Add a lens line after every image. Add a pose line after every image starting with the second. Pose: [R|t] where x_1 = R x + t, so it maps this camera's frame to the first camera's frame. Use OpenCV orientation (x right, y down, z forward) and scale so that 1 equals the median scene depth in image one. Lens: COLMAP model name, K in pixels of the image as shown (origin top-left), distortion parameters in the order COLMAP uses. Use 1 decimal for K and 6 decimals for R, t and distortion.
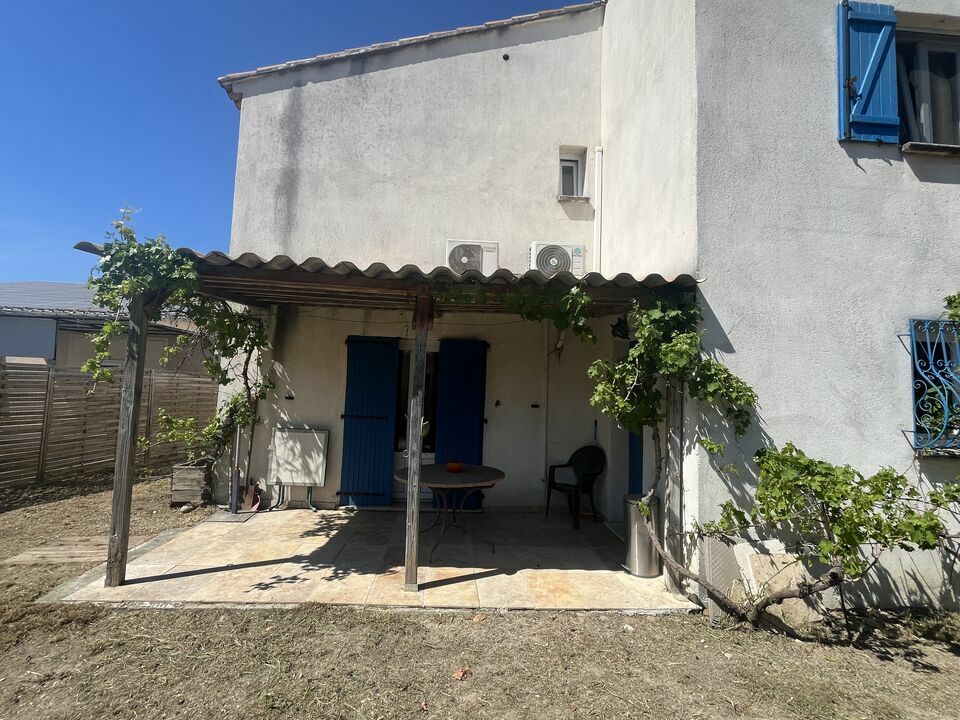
lens RADIAL K [[444.8, 0, 477.4], [0, 444.8, 359.6], [0, 0, 1]] dist [0.000976, -0.001354]
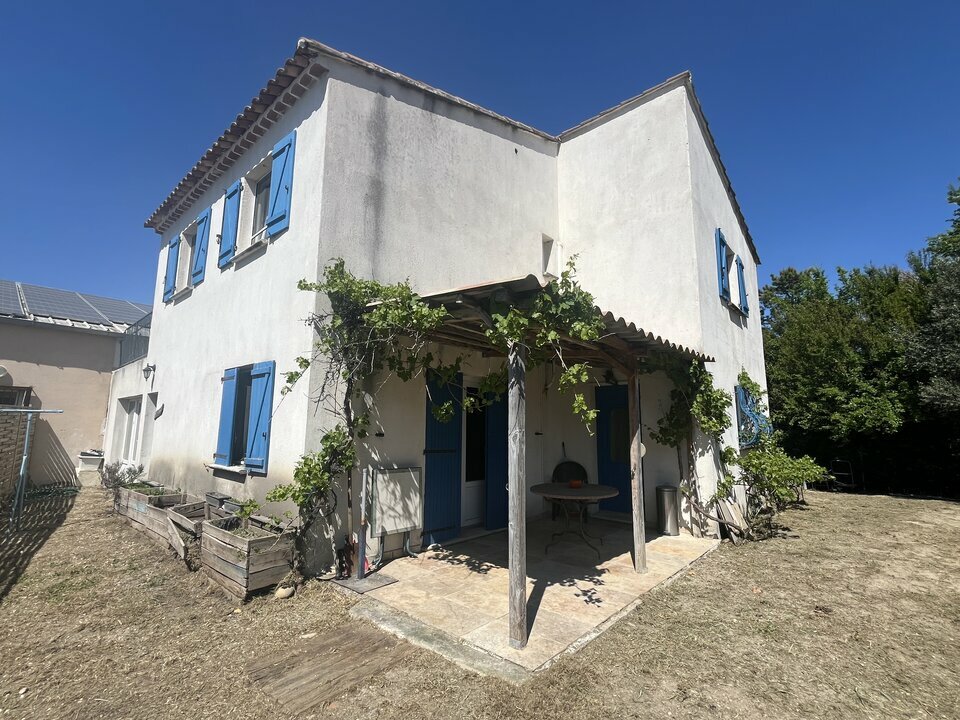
lens RADIAL K [[444.8, 0, 475.9], [0, 444.8, 359.3], [0, 0, 1]] dist [0.000976, -0.001354]
pose [[0.707754, 0.078532, 0.702080, -0.946013], [-0.038035, 0.996597, -0.073133, -0.006257], [-0.705434, 0.025057, 0.708332, 0.241049]]
